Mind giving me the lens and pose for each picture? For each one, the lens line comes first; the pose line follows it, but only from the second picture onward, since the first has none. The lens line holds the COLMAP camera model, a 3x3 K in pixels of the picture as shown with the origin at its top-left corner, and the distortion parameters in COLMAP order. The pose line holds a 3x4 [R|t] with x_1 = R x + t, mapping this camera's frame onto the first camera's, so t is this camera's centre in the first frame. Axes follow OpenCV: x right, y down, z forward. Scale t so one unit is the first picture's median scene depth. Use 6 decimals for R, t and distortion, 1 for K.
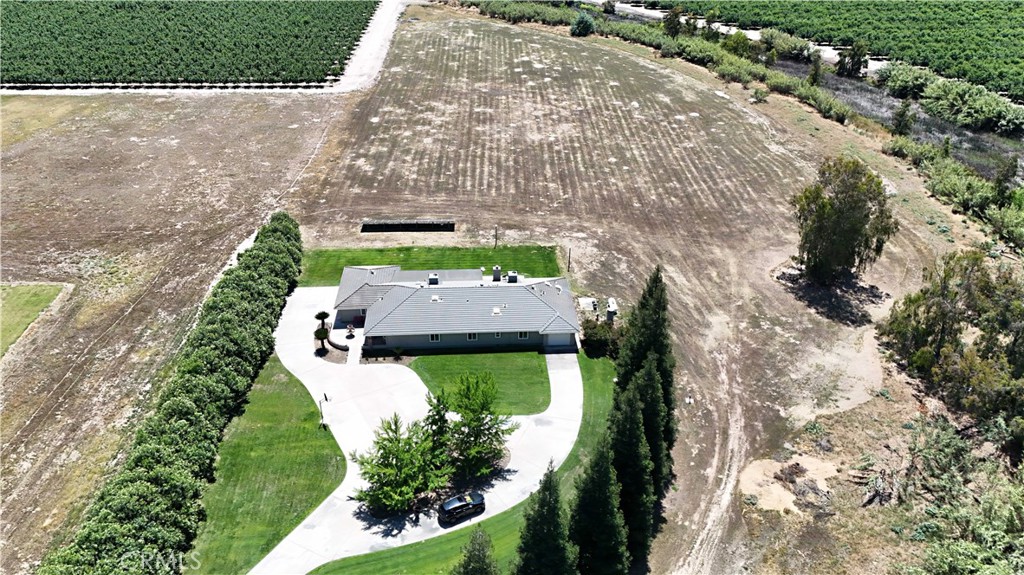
lens RADIAL K [[787.8, 0, 512.0], [0, 787.8, 287.5], [0, 0, 1]] dist [0.116597, -0.145661]
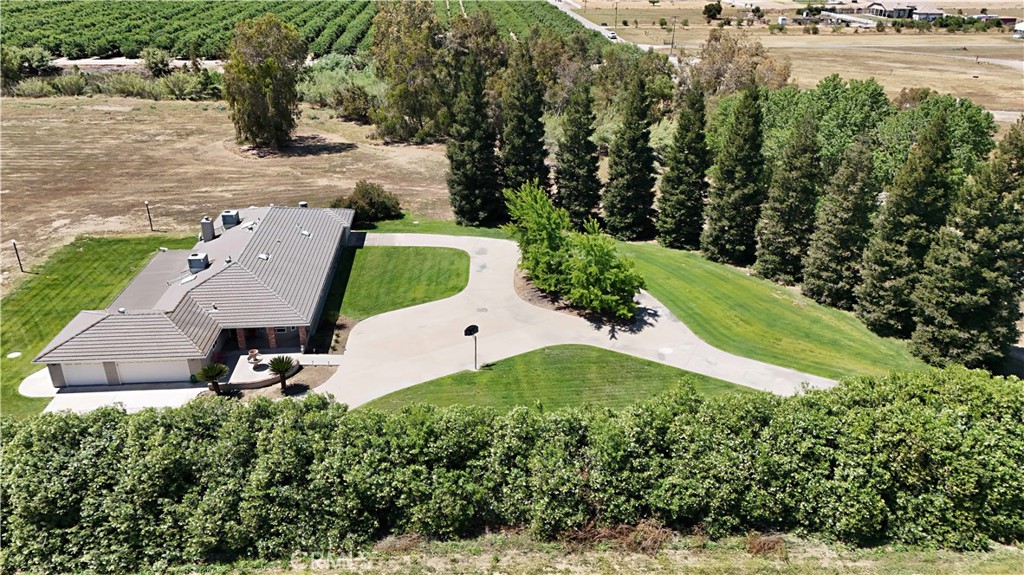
lens RADIAL K [[787.8, 0, 512.0], [0, 787.8, 287.5], [0, 0, 1]] dist [0.116597, -0.145661]
pose [[-0.048093, -0.407862, 0.911776, -0.405603], [0.484479, 0.788739, 0.378379, -0.066863], [-0.873480, 0.459934, 0.159668, 0.392211]]
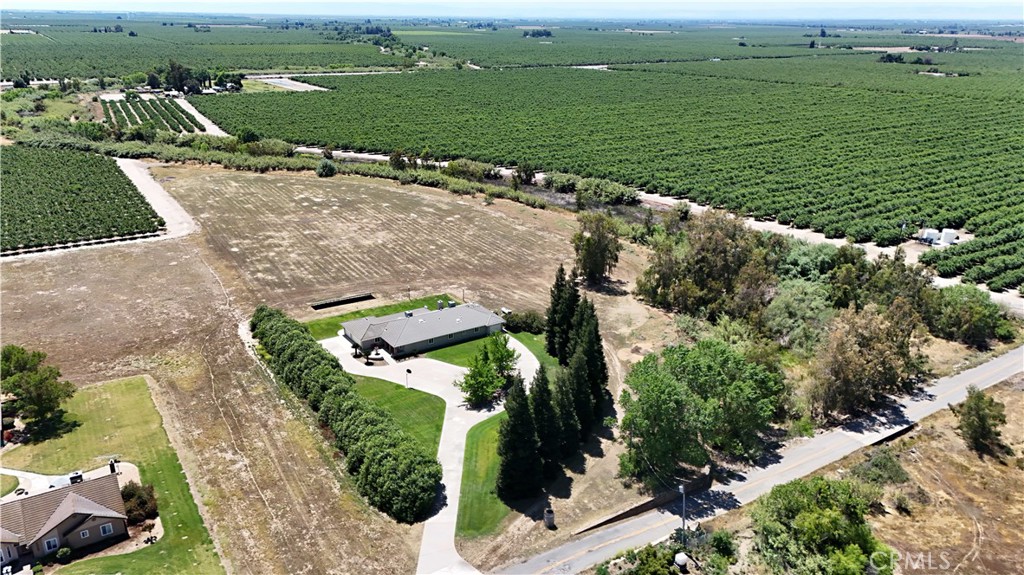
lens RADIAL K [[787.8, 0, 512.0], [0, 787.8, 287.5], [0, 0, 1]] dist [0.116597, -0.145661]
pose [[0.873810, -0.166805, 0.456762, -0.377580], [0.238994, 0.965364, -0.104666, 0.091840], [-0.423483, 0.200622, 0.883410, -0.325539]]
